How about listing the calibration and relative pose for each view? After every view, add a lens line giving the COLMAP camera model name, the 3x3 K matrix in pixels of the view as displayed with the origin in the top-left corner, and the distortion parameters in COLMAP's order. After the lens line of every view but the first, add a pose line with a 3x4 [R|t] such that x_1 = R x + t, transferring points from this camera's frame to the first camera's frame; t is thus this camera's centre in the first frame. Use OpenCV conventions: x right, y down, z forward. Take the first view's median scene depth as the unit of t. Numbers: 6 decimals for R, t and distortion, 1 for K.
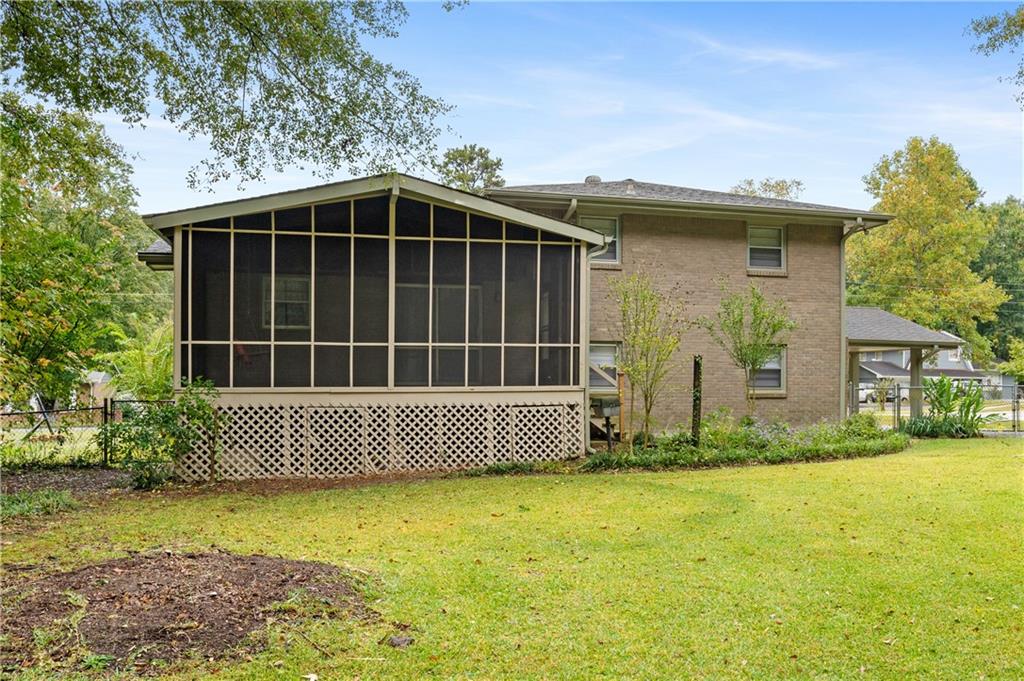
lens RADIAL K [[637.4, 0, 512.5], [0, 637.4, 341.5], [0, 0, 1]] dist [-0.000740, 0.000196]
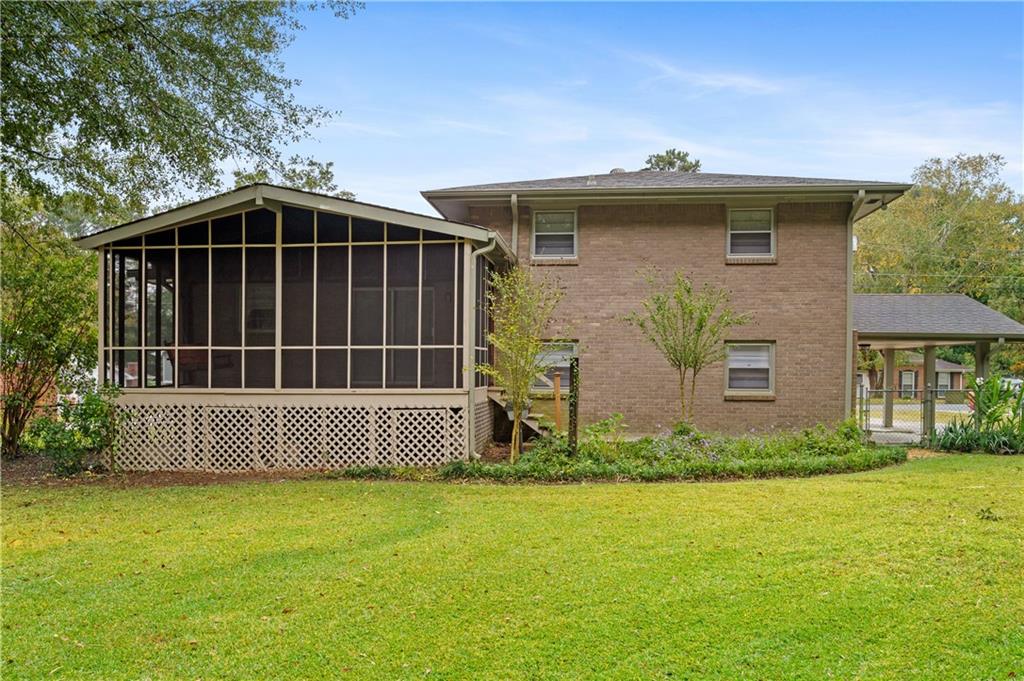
lens RADIAL K [[589.8, 0, 511.7], [0, 589.8, 341.0], [0, 0, 1]] dist [-0.001202, -0.001462]
pose [[0.963729, -0.011742, -0.266624, 0.422446], [0.014236, 0.999871, 0.007422, -0.008282], [0.266502, -0.010948, 0.963772, 0.163840]]
